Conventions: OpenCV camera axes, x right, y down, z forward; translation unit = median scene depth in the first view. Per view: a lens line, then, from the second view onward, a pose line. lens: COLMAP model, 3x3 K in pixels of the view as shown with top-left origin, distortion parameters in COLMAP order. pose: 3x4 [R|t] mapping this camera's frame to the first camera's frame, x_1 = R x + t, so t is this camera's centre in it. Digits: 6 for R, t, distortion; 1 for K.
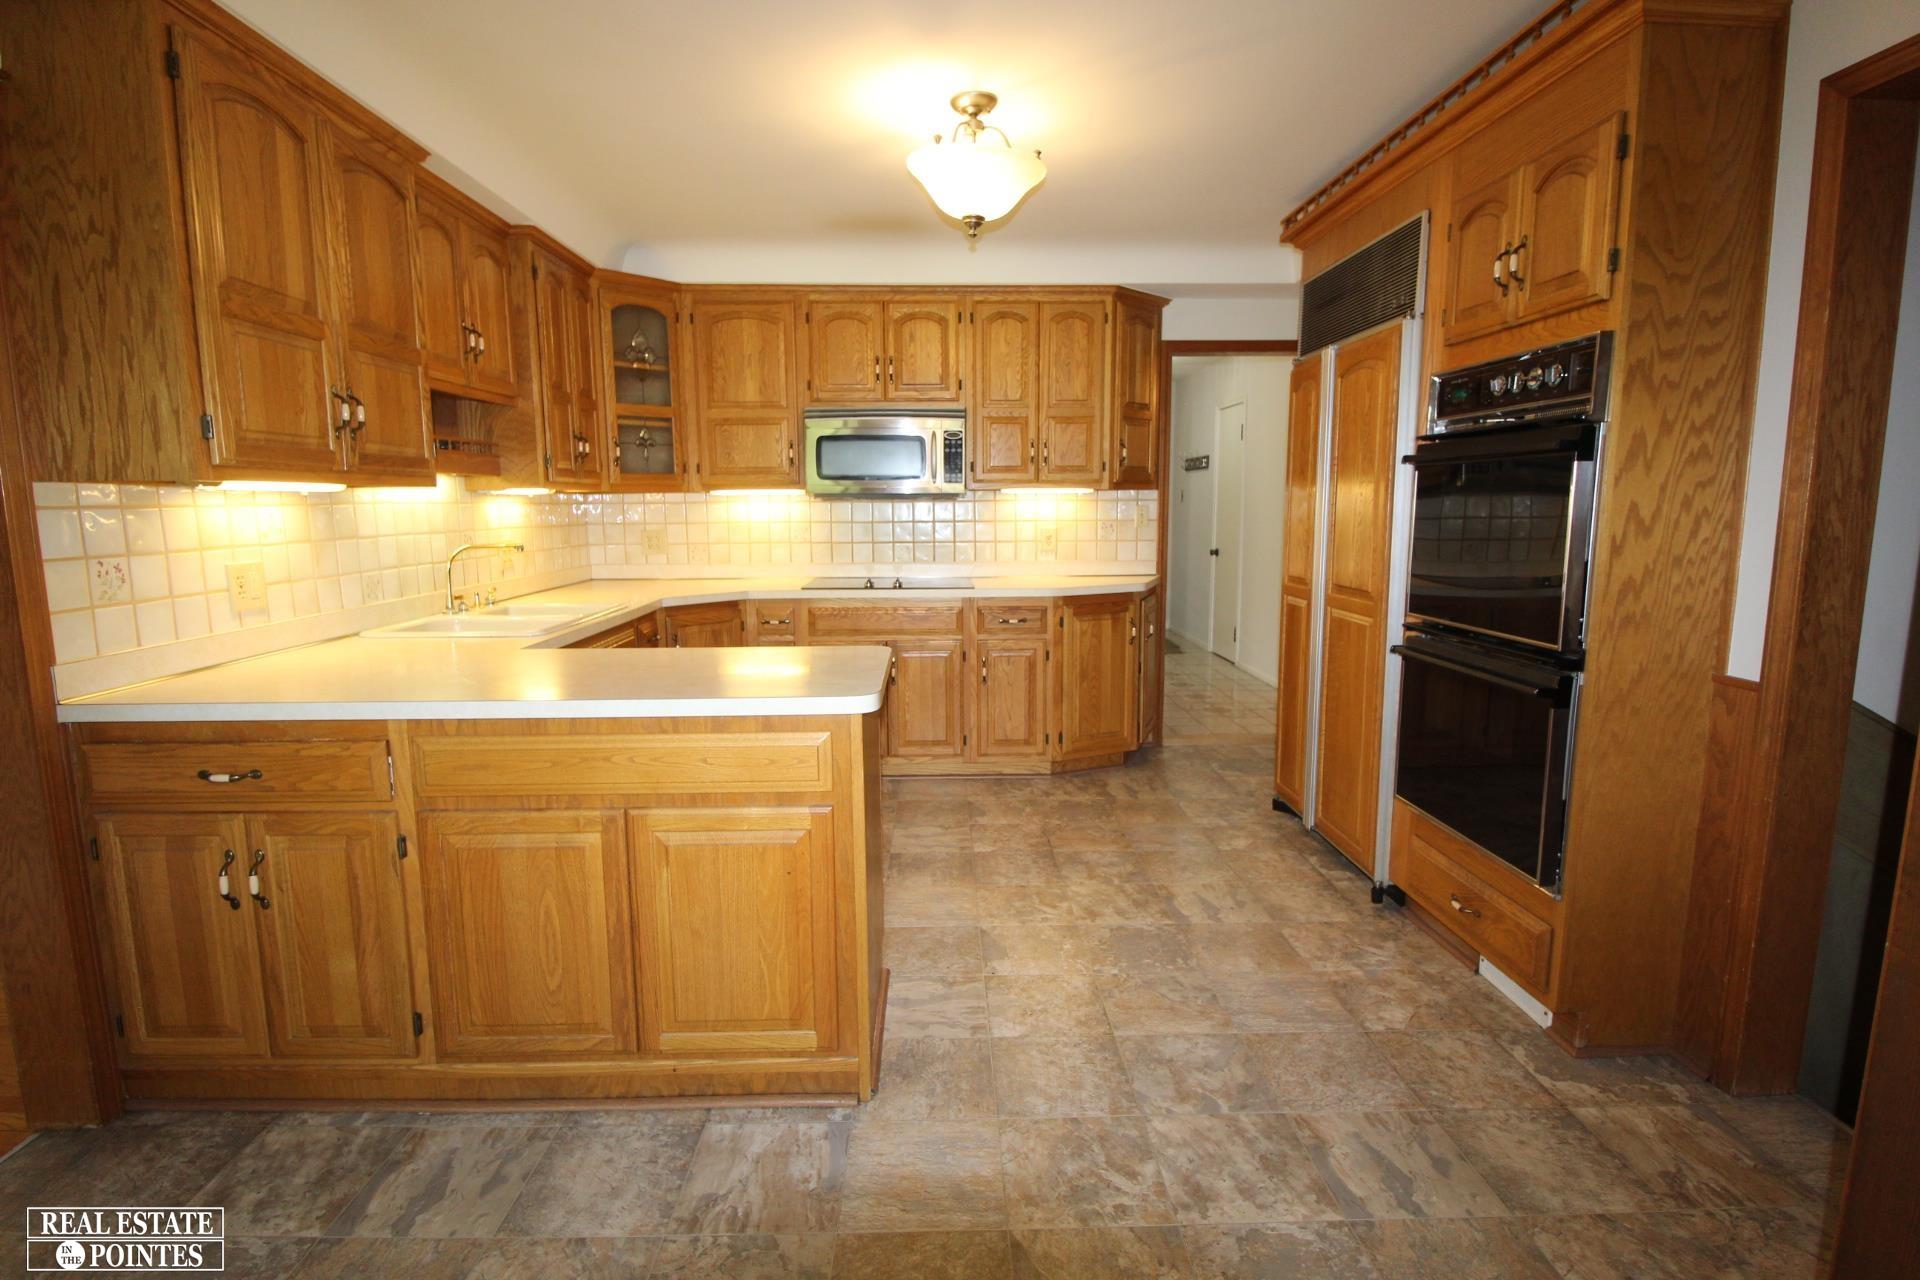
lens RADIAL K [[950.4, 0, 961.8], [0, 950.4, 635.3], [0, 0, 1]] dist [-0.008790, -0.002383]
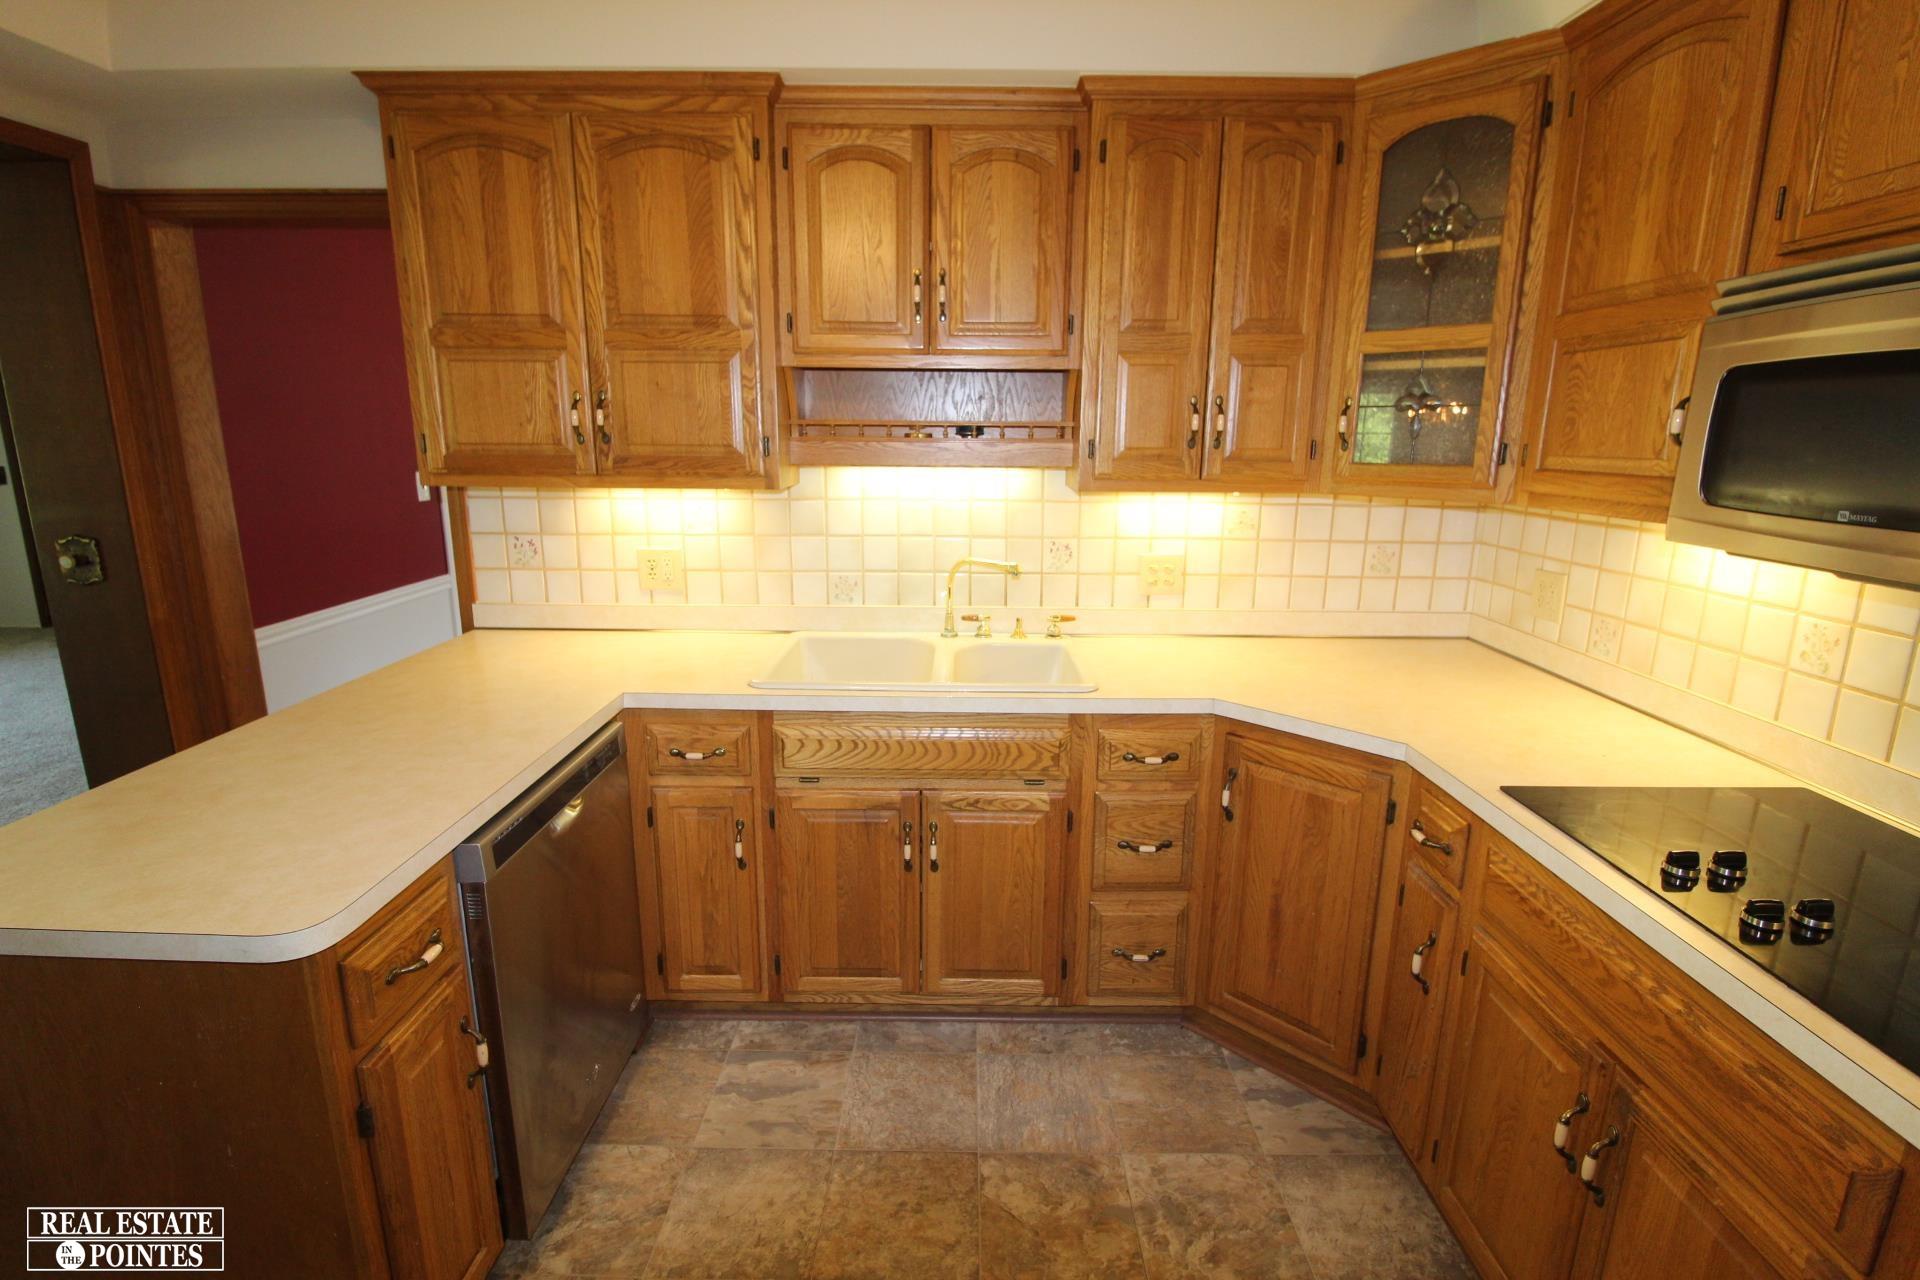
lens RADIAL K [[893.0, 0, 958.2], [0, 893.0, 629.2], [0, 0, 1]] dist [-0.007806, -0.008697]
pose [[-0.038182, 0.221114, -0.974500, 0.164063], [-0.147508, 0.963281, 0.224348, -0.152788], [0.988324, 0.152313, -0.004164, 0.755669]]
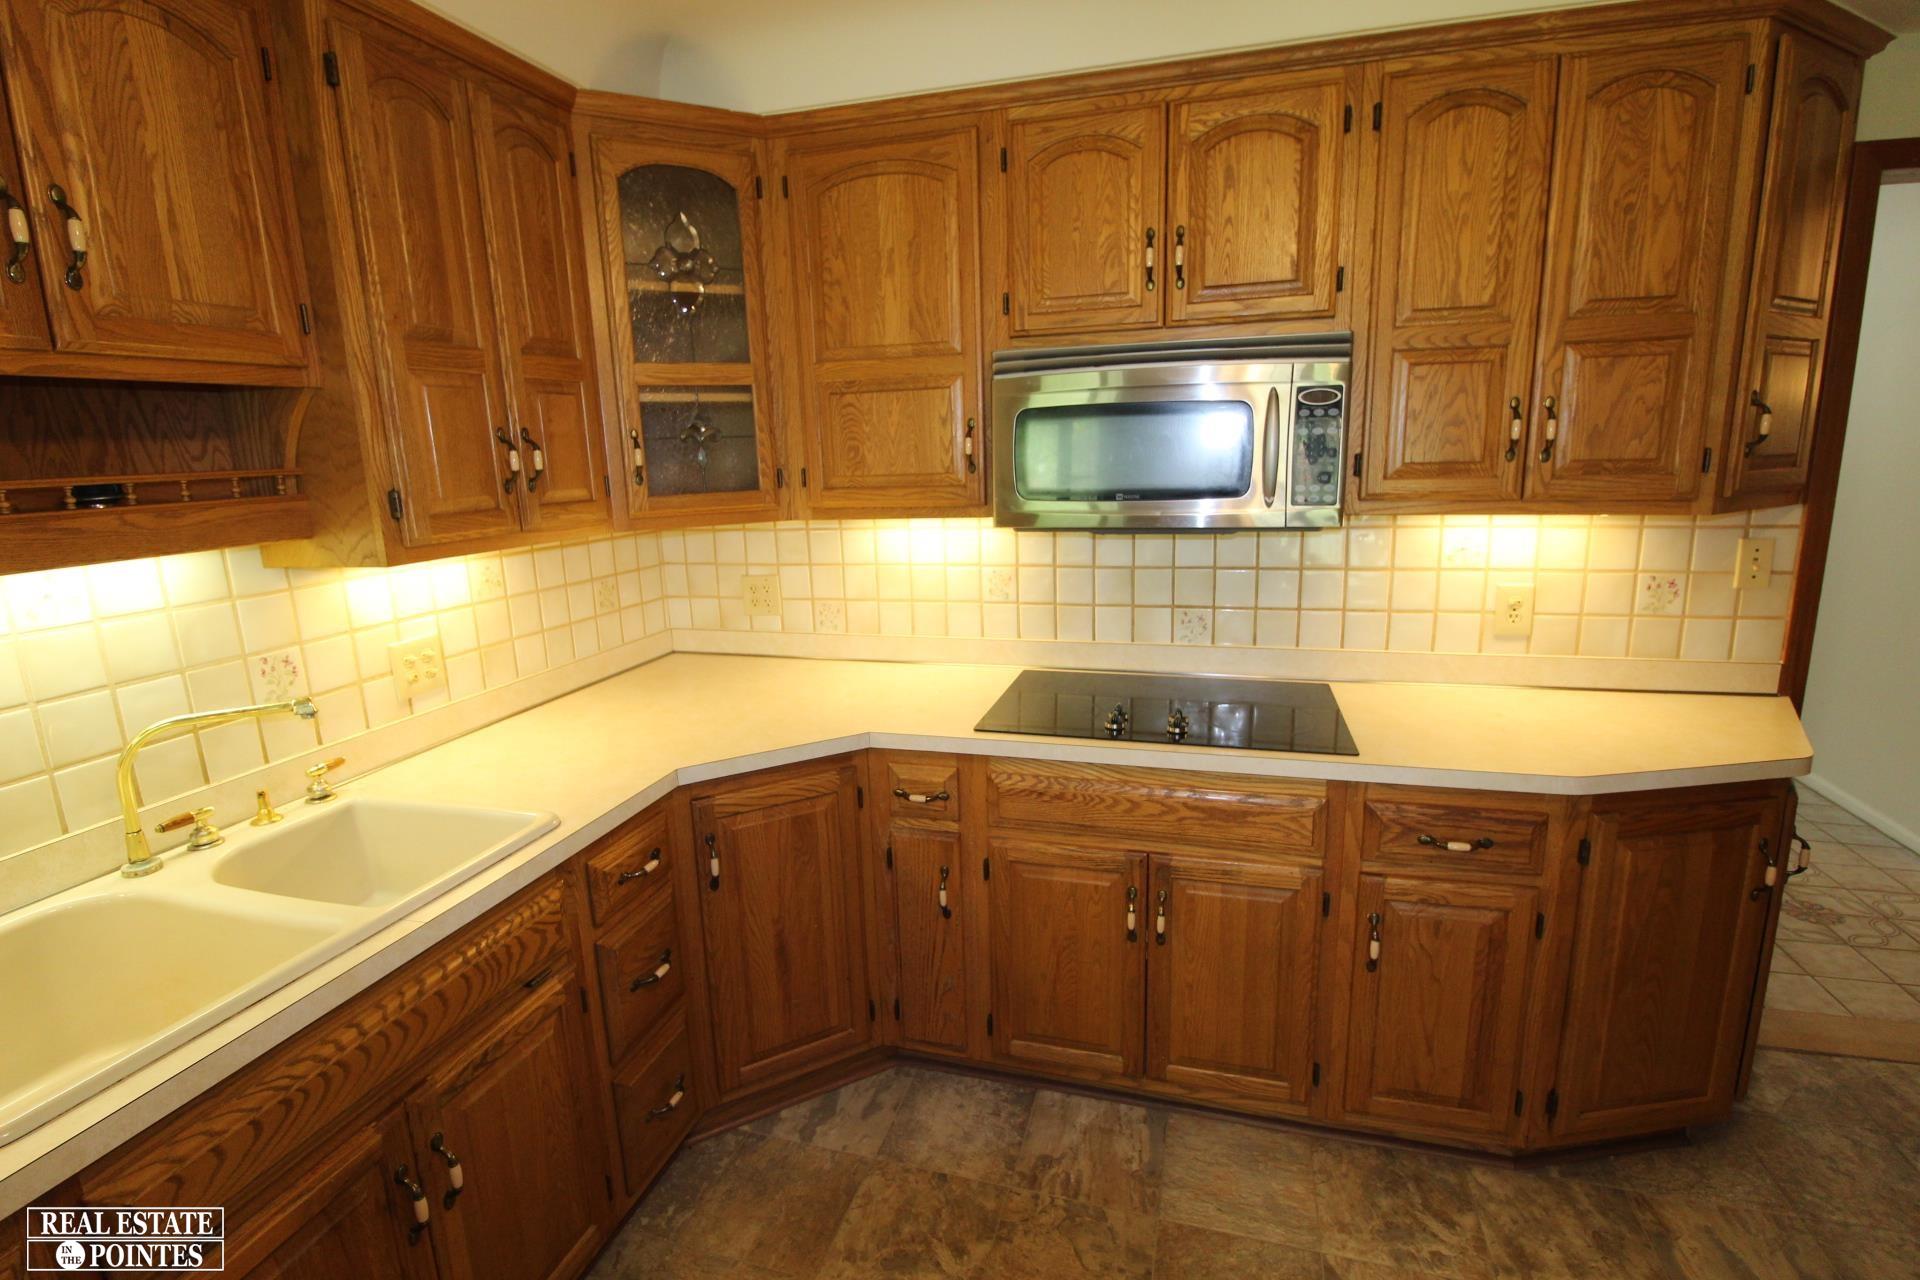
lens RADIAL K [[893.0, 0, 956.2], [0, 893.0, 632.2], [0, 0, 1]] dist [-0.007806, -0.008697]
pose [[0.951072, 0.039959, -0.306375, -0.038393], [-0.018120, 0.997108, 0.073800, -0.129008], [0.308438, -0.064638, 0.949046, 0.548515]]
